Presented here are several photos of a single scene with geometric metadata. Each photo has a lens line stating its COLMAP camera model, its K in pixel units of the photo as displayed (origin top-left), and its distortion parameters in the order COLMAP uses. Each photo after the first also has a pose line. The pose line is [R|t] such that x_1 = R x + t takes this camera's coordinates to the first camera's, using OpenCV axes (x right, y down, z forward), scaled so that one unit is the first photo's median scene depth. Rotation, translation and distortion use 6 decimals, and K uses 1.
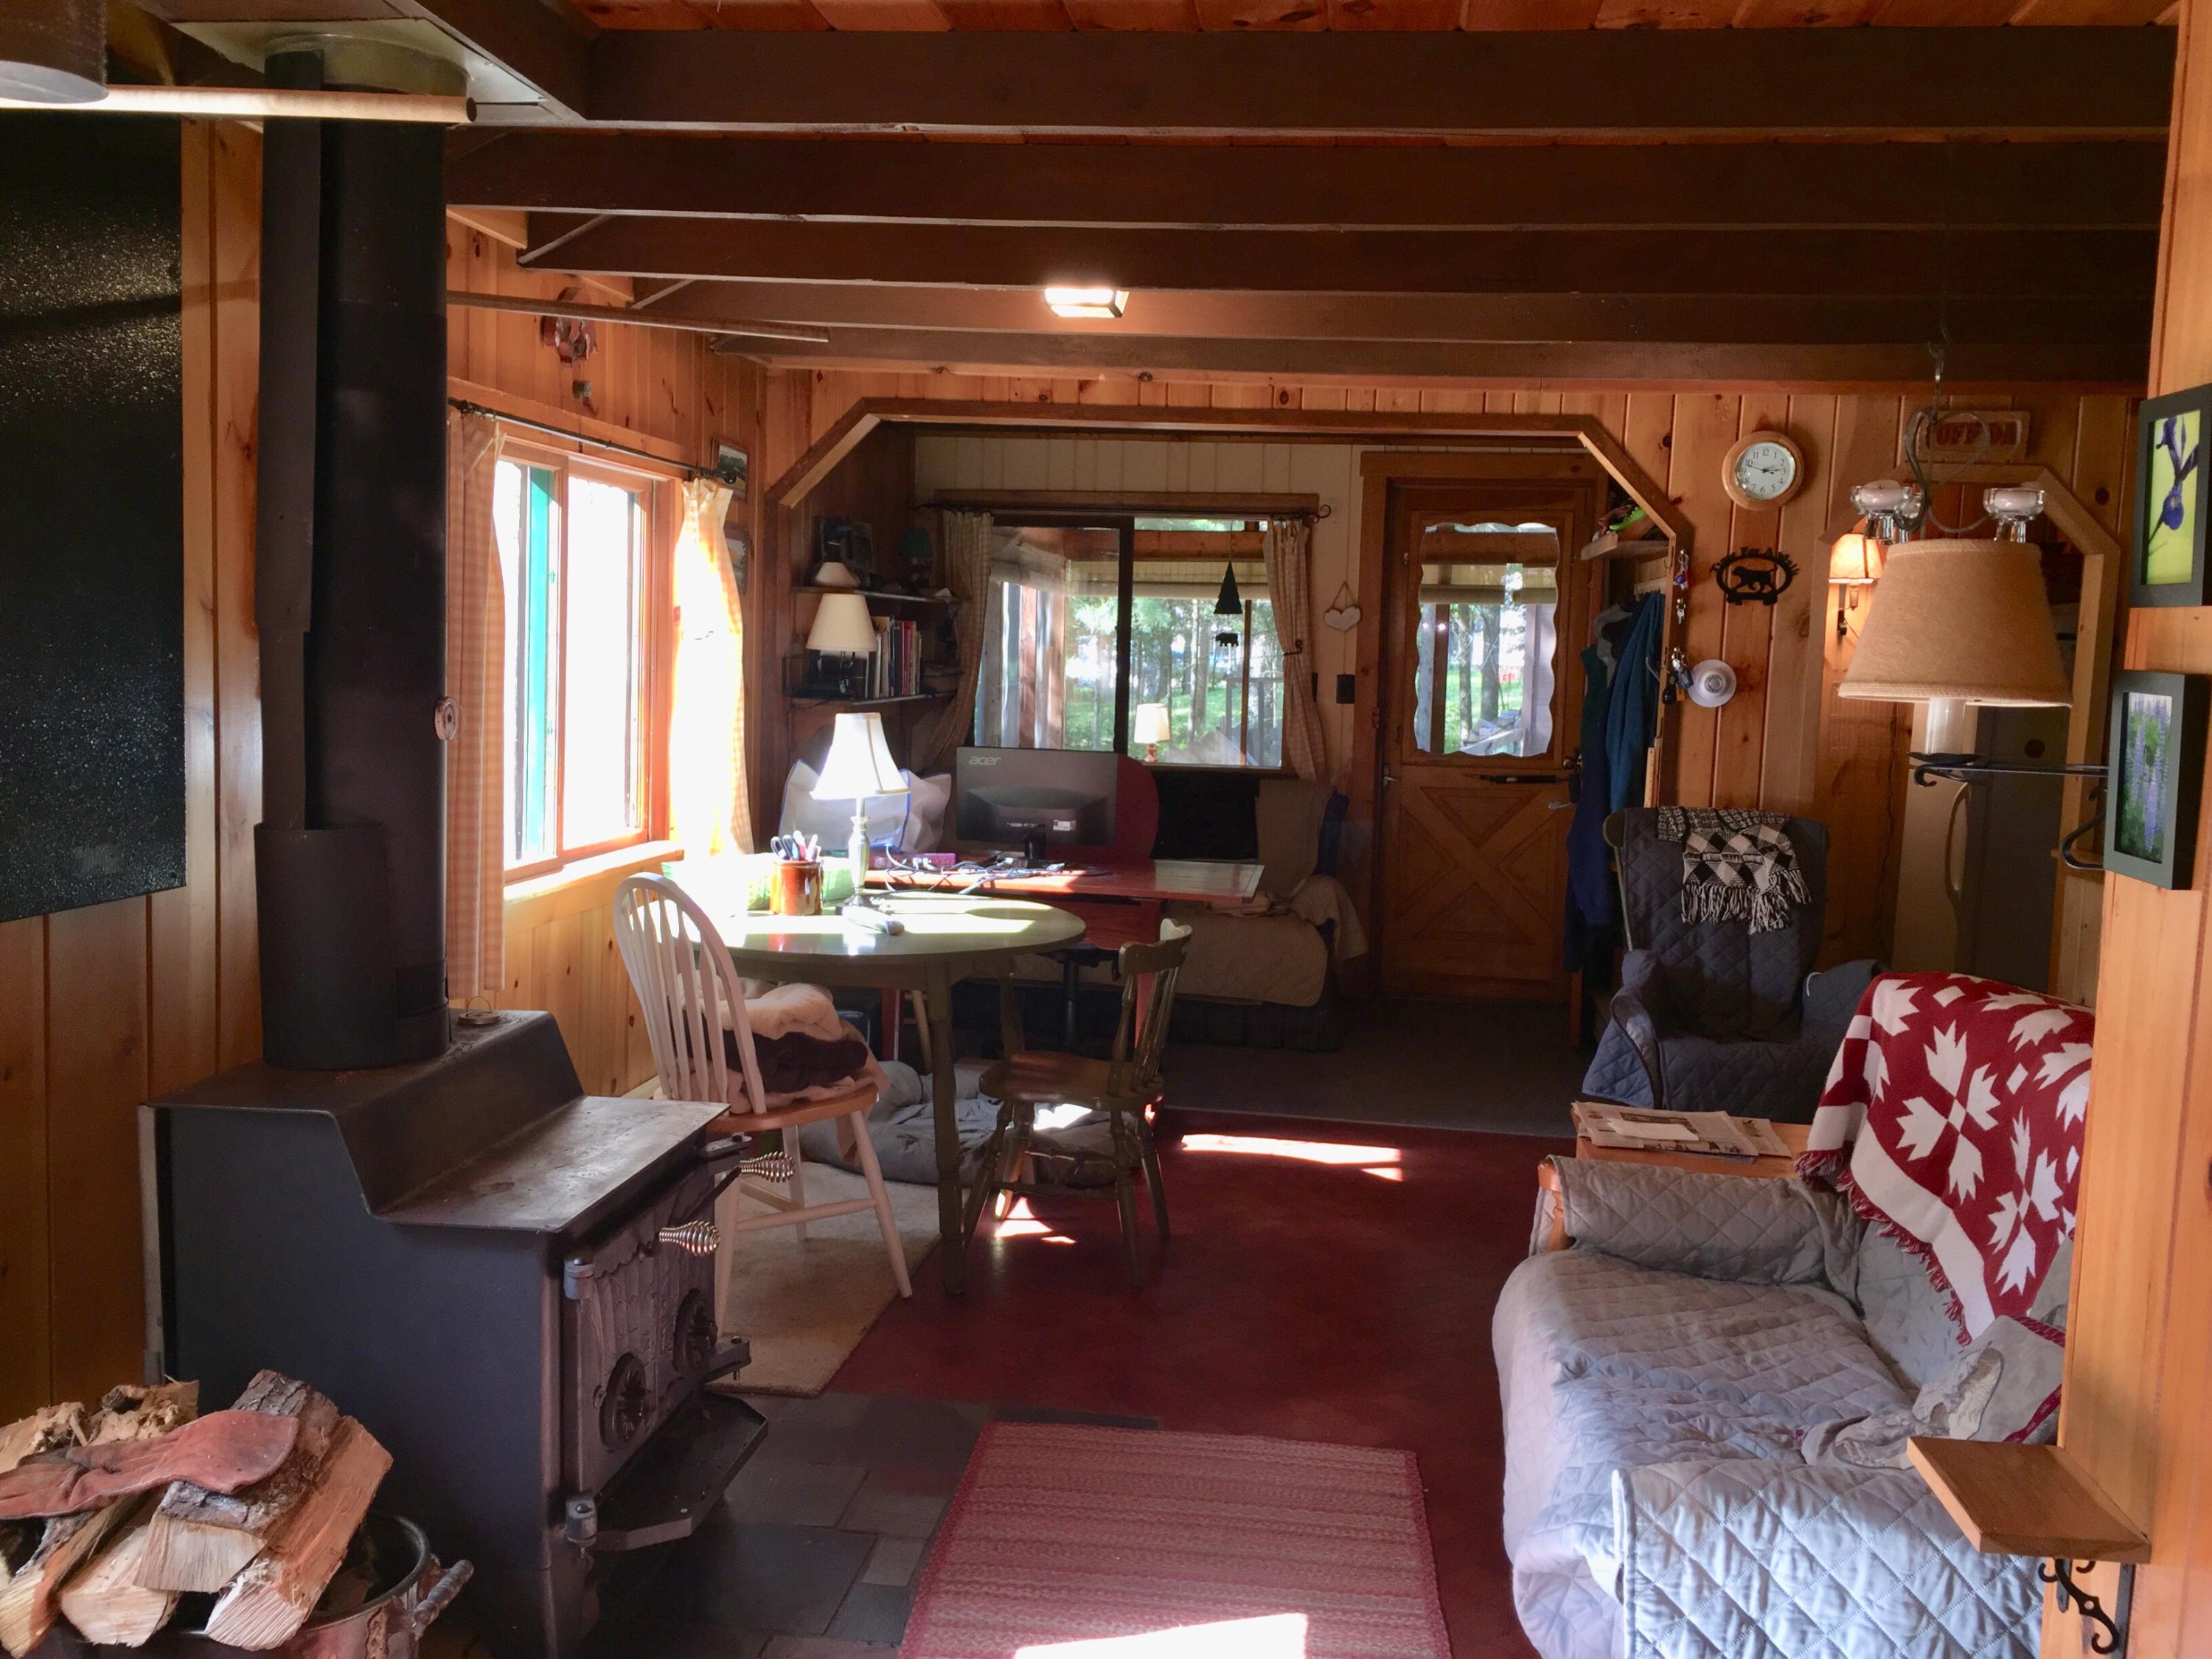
lens RADIAL K [[1922.3, 0, 1099.3], [0, 1922.3, 820.3], [0, 0, 1]] dist [0.014323, 0.004655]
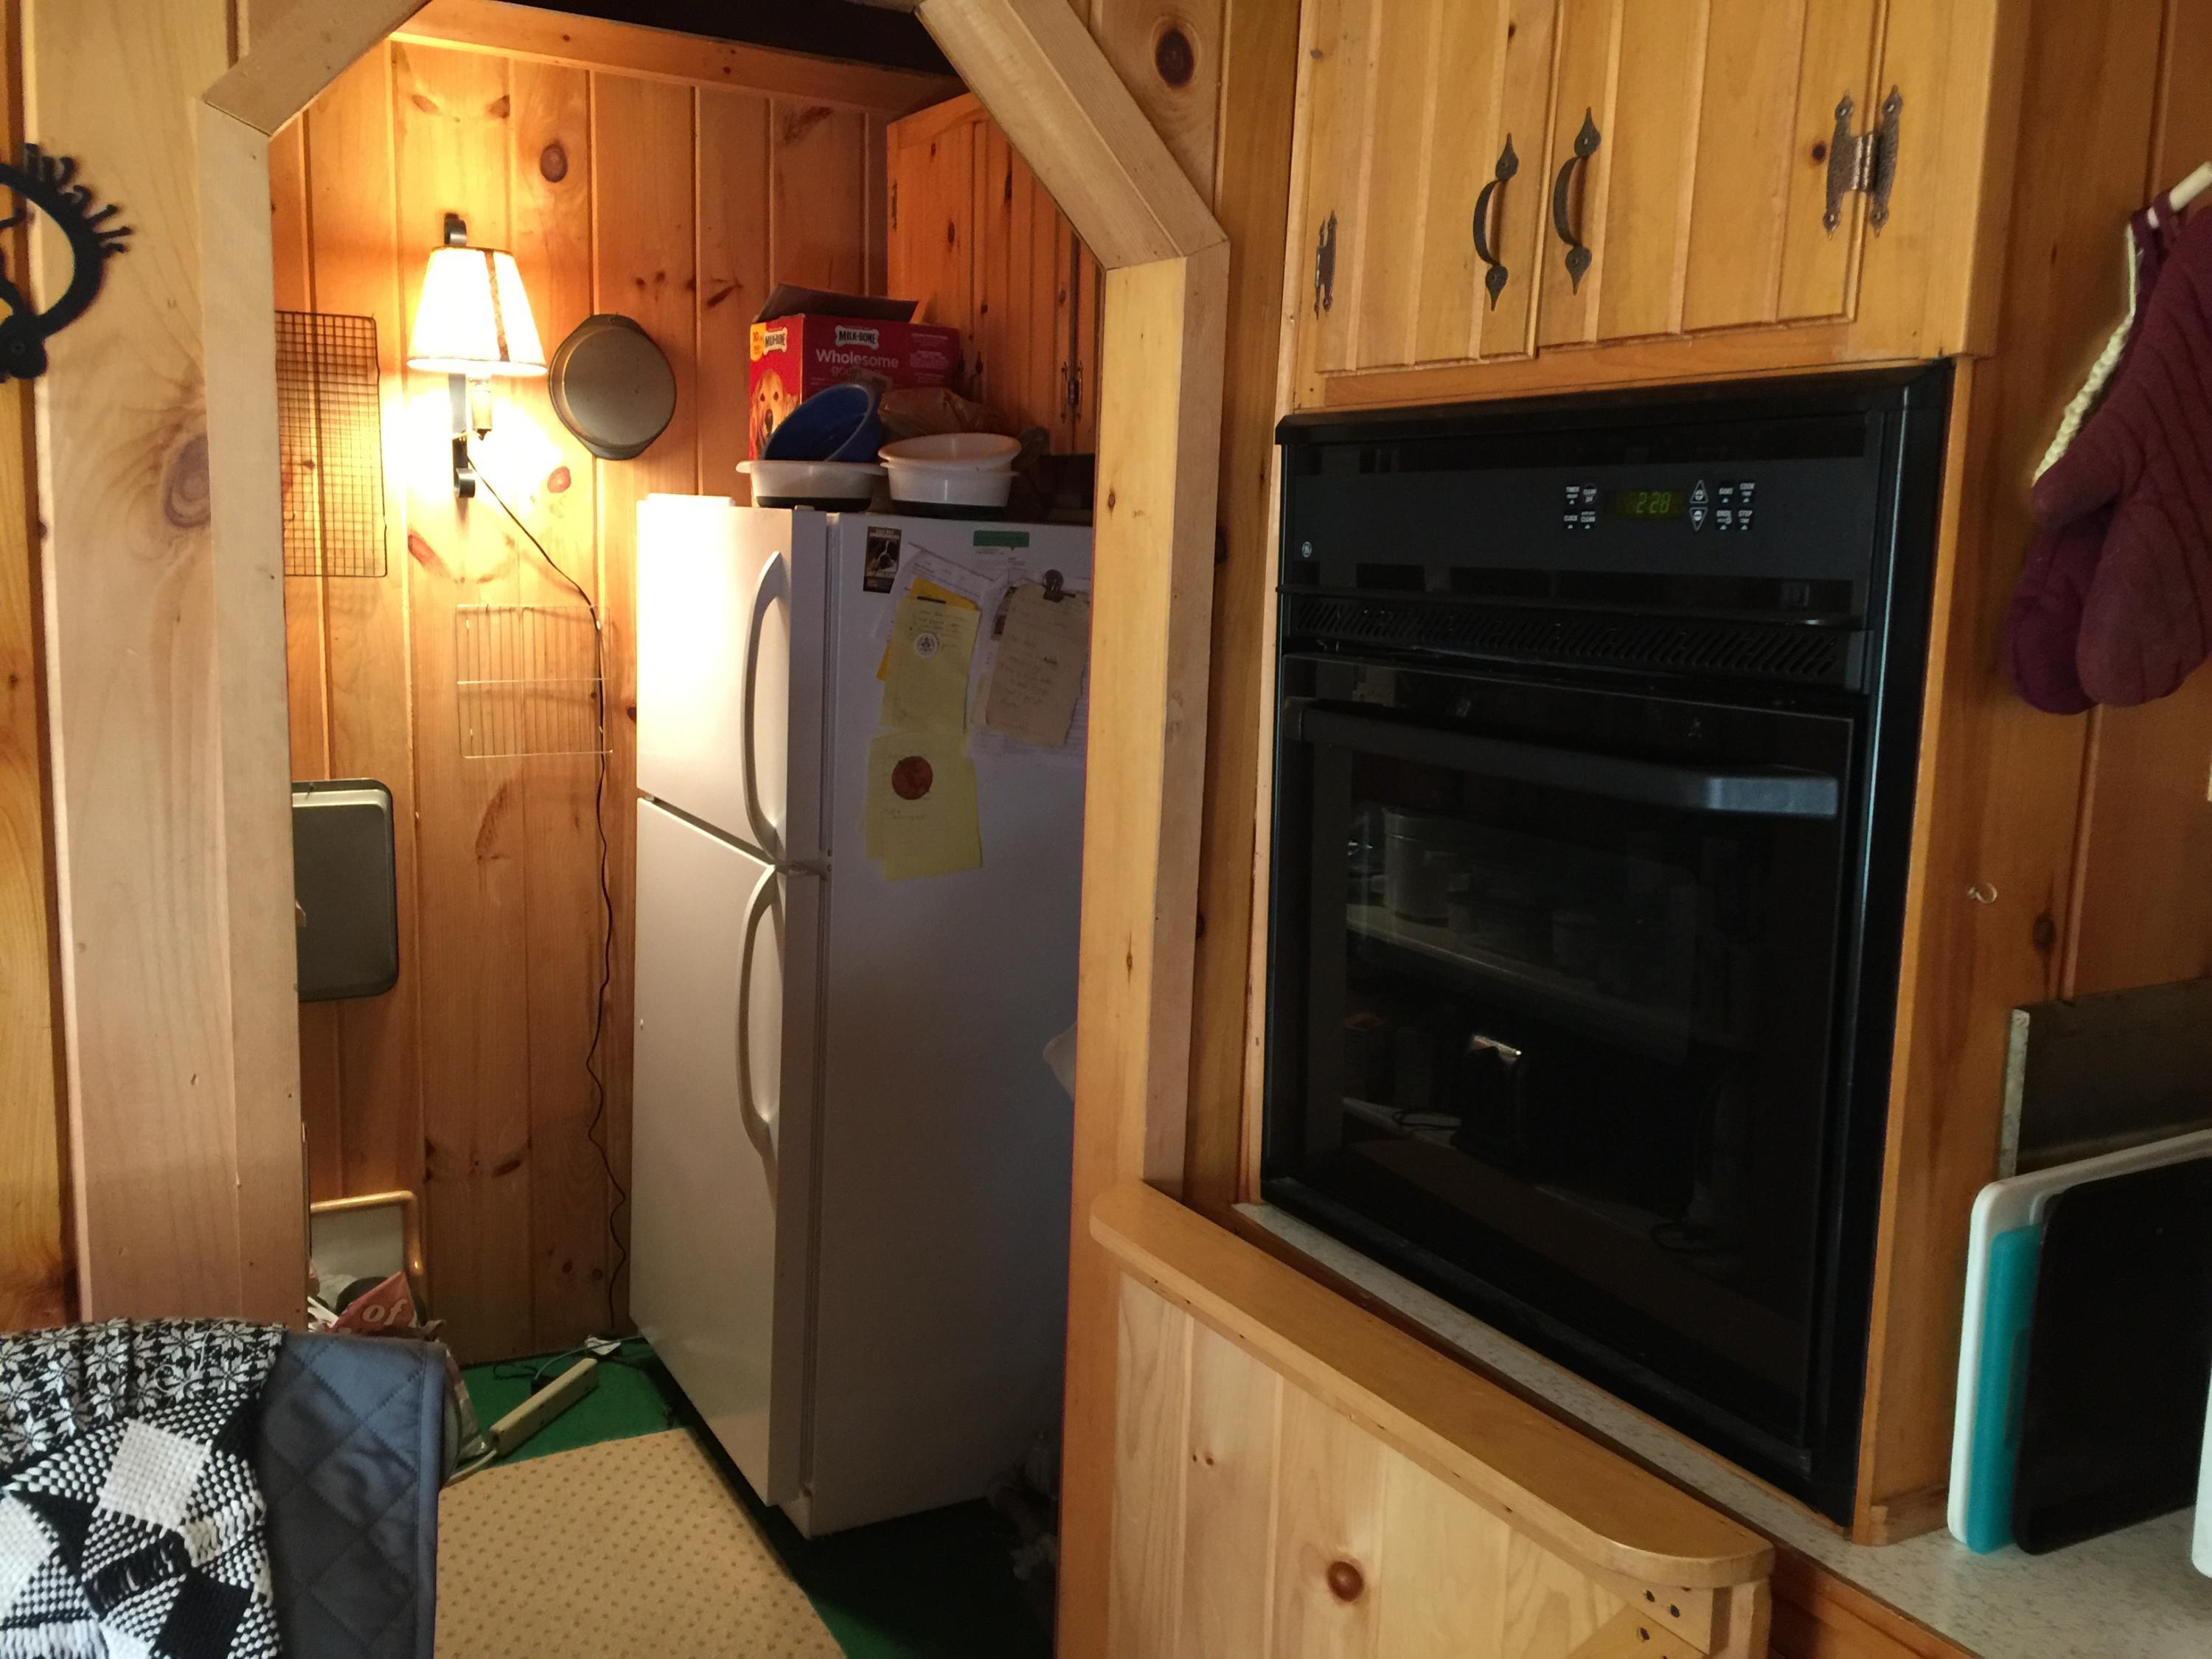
lens RADIAL K [[1922.3, 0, 1096.6], [0, 1922.3, 831.0], [0, 0, 1]] dist [0.014323, 0.004655]
pose [[0.806288, -0.097390, 0.583451, 0.267022], [0.047432, 0.993822, 0.100342, -0.064833], [-0.589619, -0.053231, 0.805926, 0.629682]]
